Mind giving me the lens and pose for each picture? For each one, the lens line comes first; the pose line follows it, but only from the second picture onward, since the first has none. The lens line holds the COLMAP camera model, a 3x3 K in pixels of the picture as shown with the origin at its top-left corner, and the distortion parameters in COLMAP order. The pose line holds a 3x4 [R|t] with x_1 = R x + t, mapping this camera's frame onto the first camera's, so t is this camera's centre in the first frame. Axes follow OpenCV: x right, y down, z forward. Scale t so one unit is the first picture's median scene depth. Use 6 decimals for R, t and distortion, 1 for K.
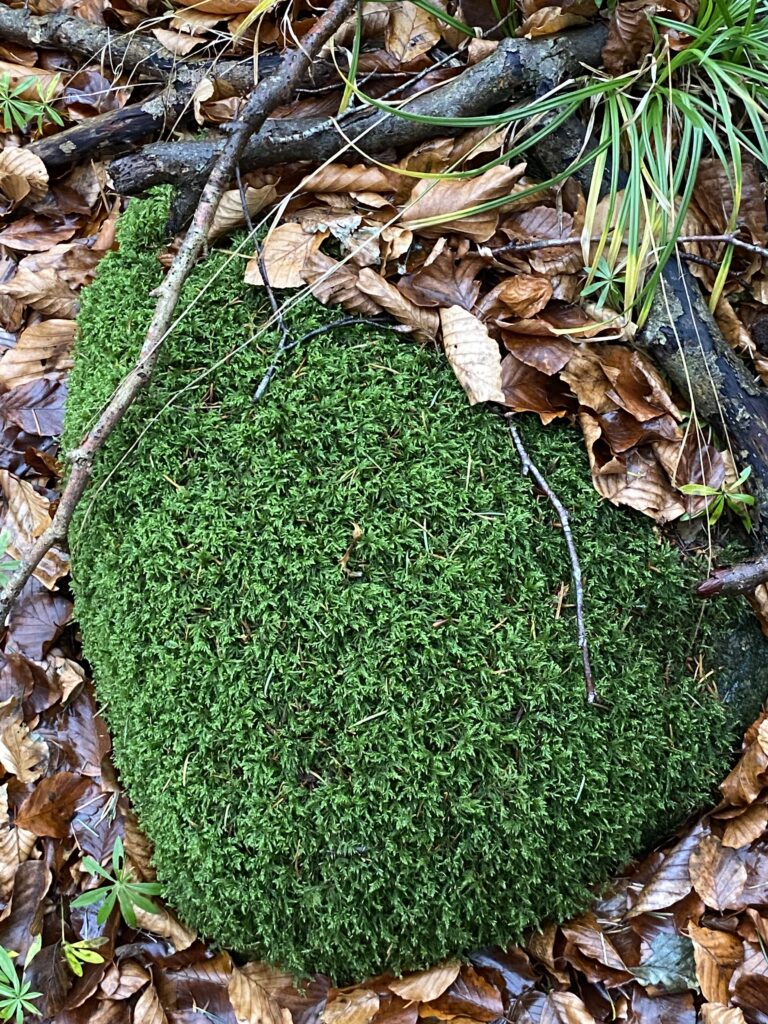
lens RADIAL K [[1554.9, 0, 384.4], [0, 1554.9, 511.9], [0, 0, 1]] dist [0.015934, 0.000000]
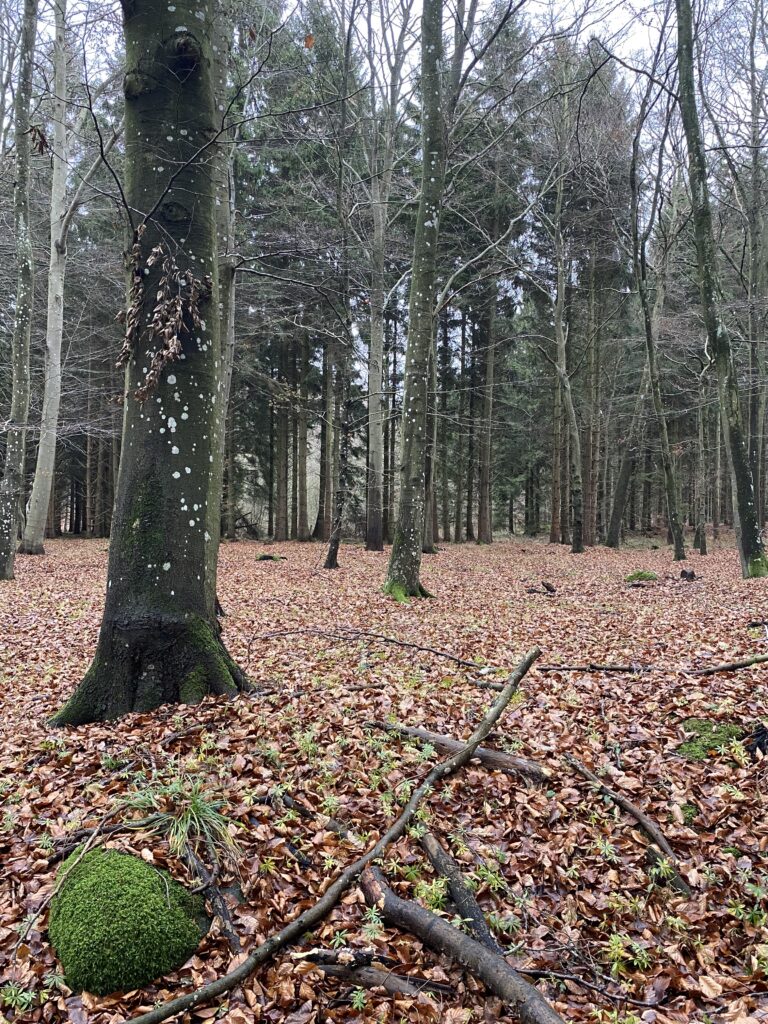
lens RADIAL K [[865.4, 0, 384.0], [0, 865.4, 512.2], [0, 0, 1]] dist [0.003764, 0.002481]
pose [[0.954820, 0.095482, 0.281429, -0.109377], [0.200400, 0.492416, -0.846975, 1.896297], [-0.219451, 0.865107, 0.451034, -1.434456]]
